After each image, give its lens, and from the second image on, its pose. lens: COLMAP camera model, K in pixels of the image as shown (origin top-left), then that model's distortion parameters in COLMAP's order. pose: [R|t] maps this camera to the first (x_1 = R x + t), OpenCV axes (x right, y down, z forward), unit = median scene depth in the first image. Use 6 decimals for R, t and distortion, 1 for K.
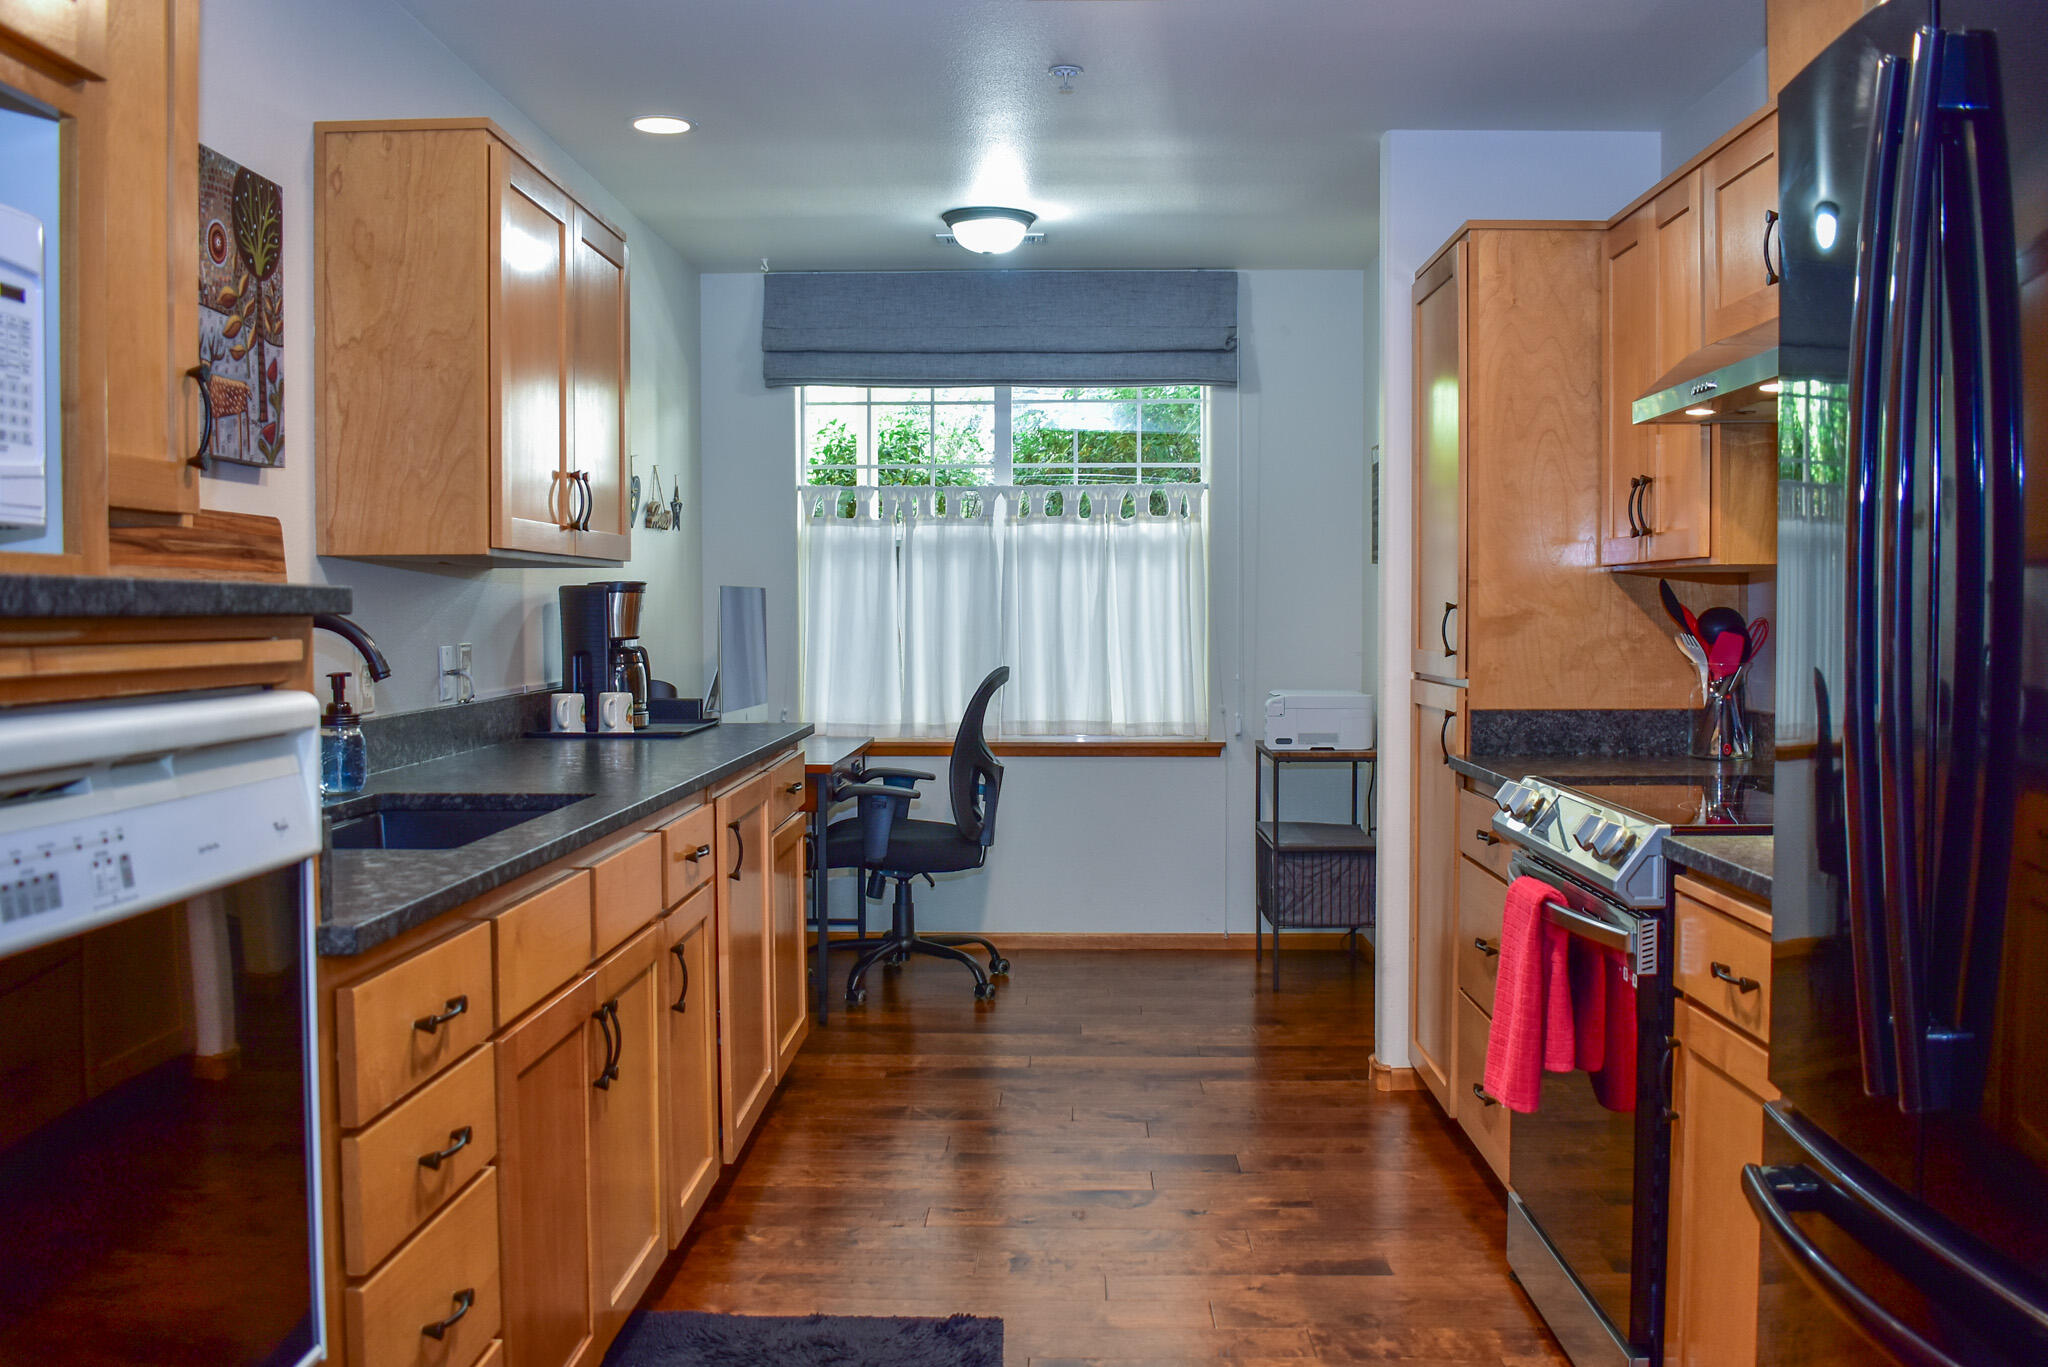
lens RADIAL K [[1842.9, 0, 974.7], [0, 1842.9, 688.0], [0, 0, 1]] dist [-0.078992, -0.003061]
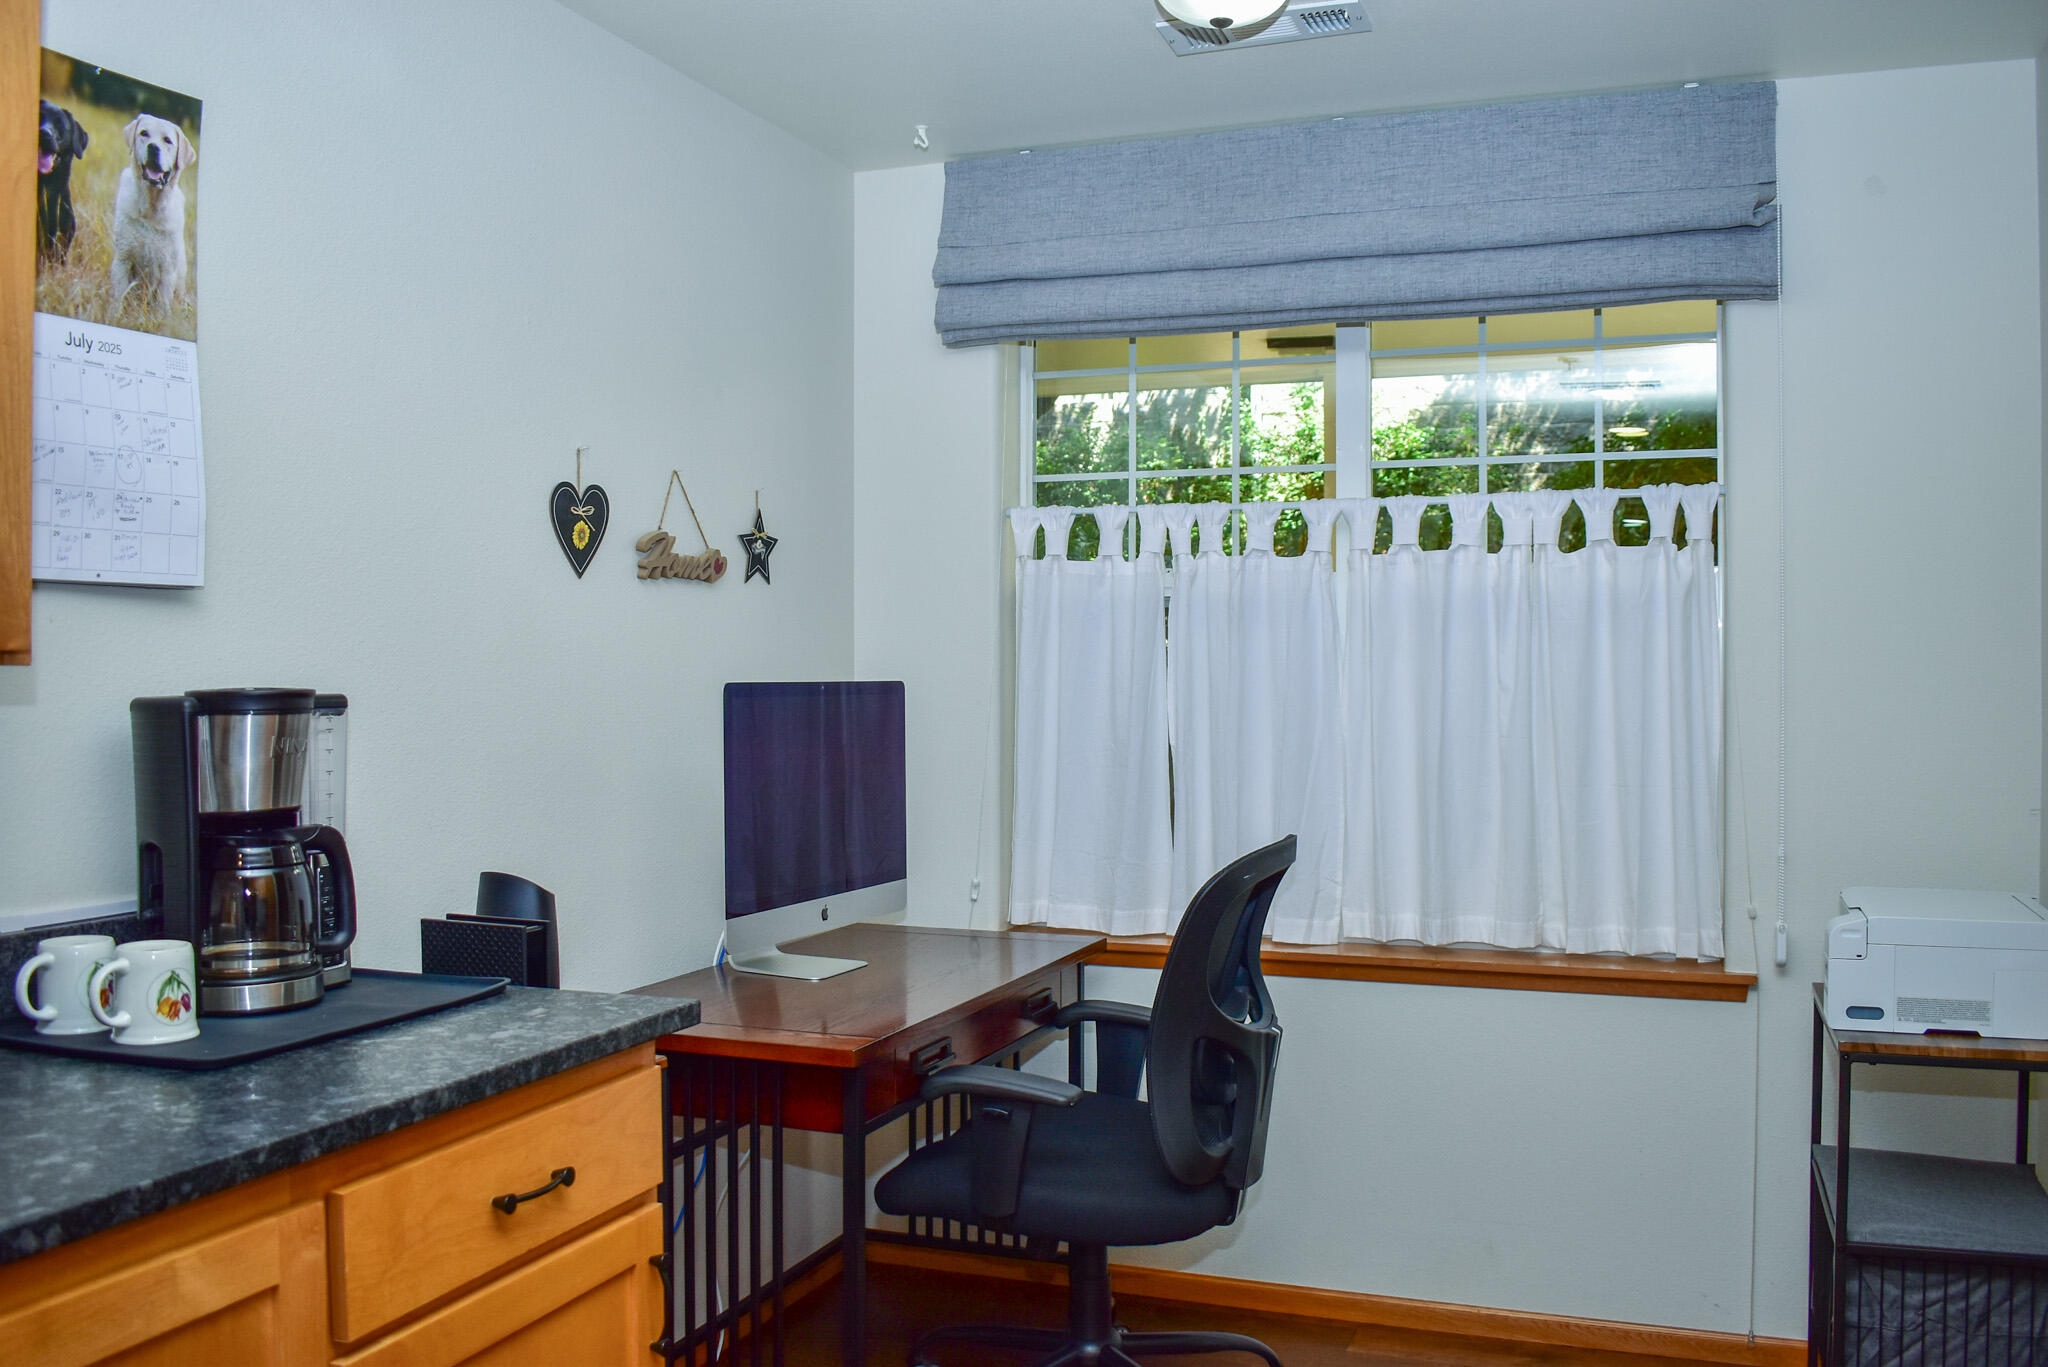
lens RADIAL K [[1842.9, 0, 974.7], [0, 1842.9, 688.0], [0, 0, 1]] dist [-0.078992, -0.003061]
pose [[0.949677, 0.003779, -0.313208, 0.096313], [-0.014122, 0.999427, -0.030762, -0.037059], [0.312912, 0.033637, 0.949186, 0.490107]]
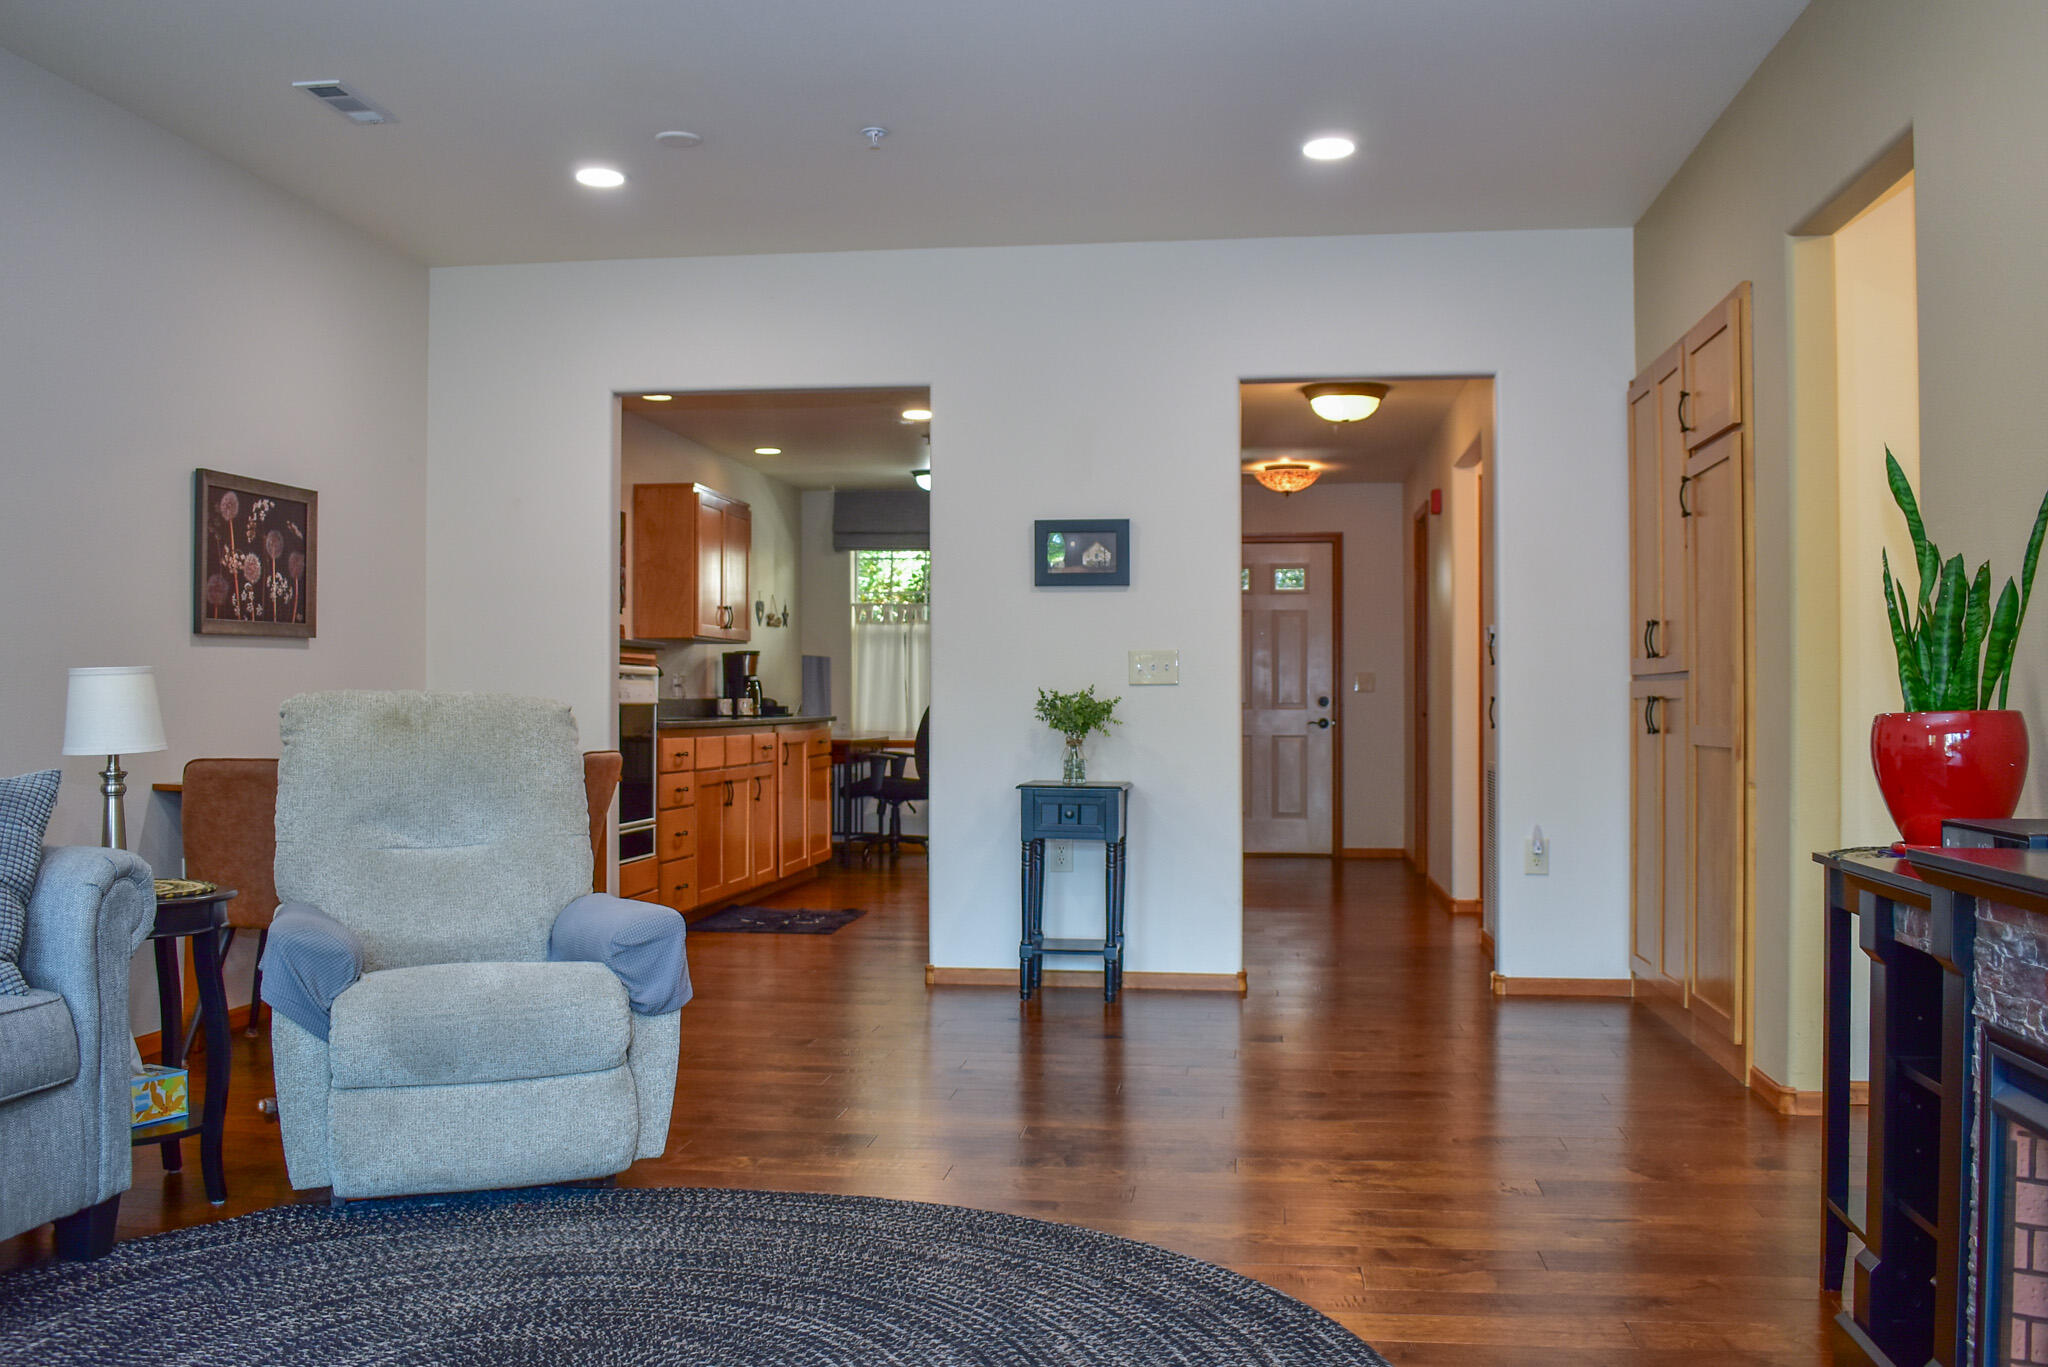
lens RADIAL K [[1842.9, 0, 974.7], [0, 1842.9, 688.0], [0, 0, 1]] dist [-0.078992, -0.003061]
pose [[0.994992, 0.003041, -0.099912, 0.248009], [-0.007946, 0.998780, -0.048734, 0.076723], [0.099642, 0.049284, 0.993802, -0.976662]]
